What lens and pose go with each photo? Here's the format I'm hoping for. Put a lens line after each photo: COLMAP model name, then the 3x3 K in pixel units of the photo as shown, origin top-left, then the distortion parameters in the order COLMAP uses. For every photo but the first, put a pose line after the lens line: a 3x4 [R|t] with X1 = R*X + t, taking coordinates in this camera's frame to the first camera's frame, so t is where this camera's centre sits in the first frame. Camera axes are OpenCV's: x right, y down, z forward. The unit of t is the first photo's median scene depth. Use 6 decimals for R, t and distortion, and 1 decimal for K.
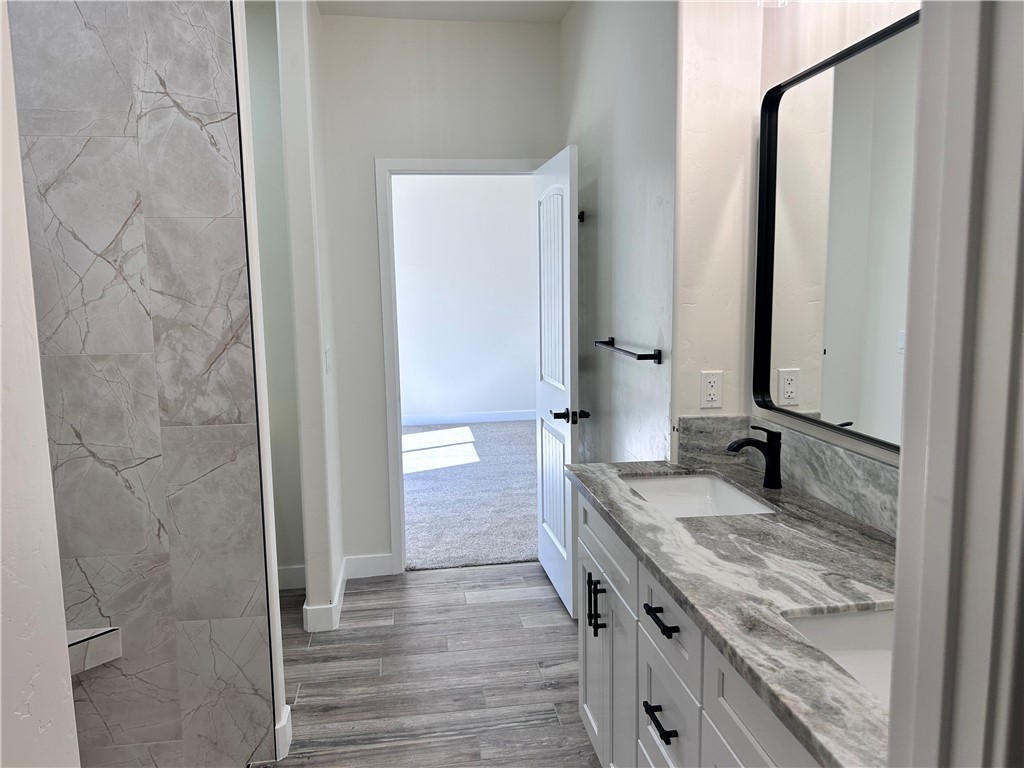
lens RADIAL K [[767.9, 0, 511.6], [0, 767.9, 379.1], [0, 0, 1]] dist [0.070221, -0.082703]
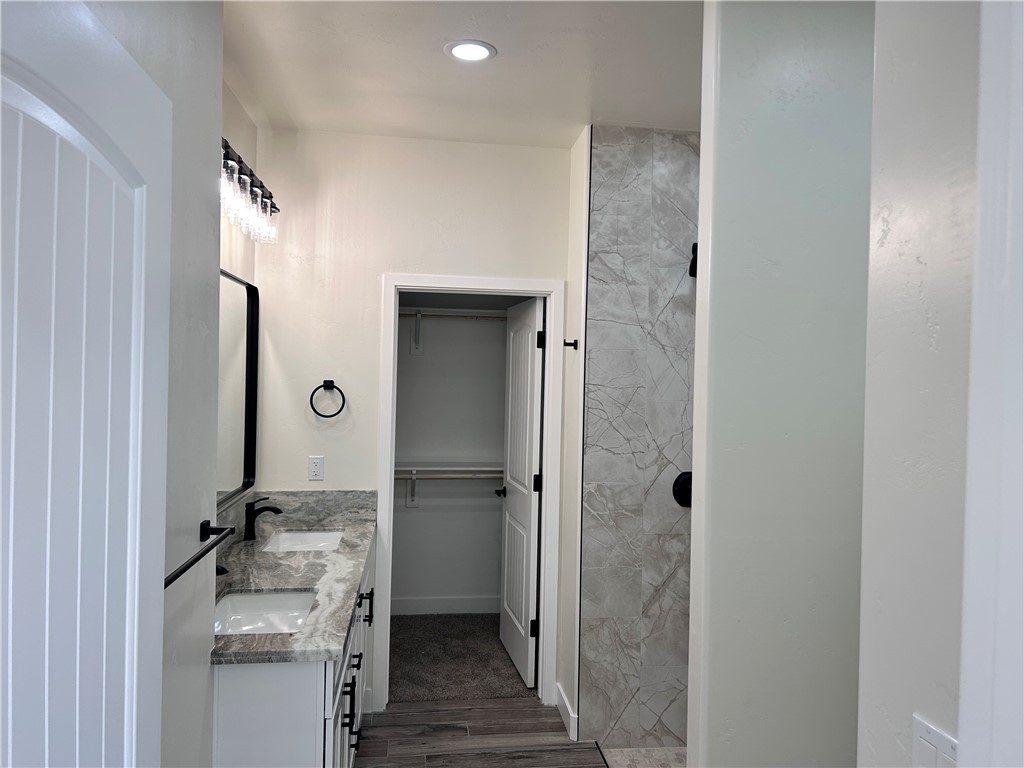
lens RADIAL K [[767.9, 0, 511.6], [0, 767.9, 379.1], [0, 0, 1]] dist [0.070221, -0.082703]
pose [[-0.999679, -0.004884, 0.024859, -0.152399], [-0.001521, 0.991040, 0.133556, -0.333228], [-0.025288, 0.133475, -0.990729, 2.100043]]
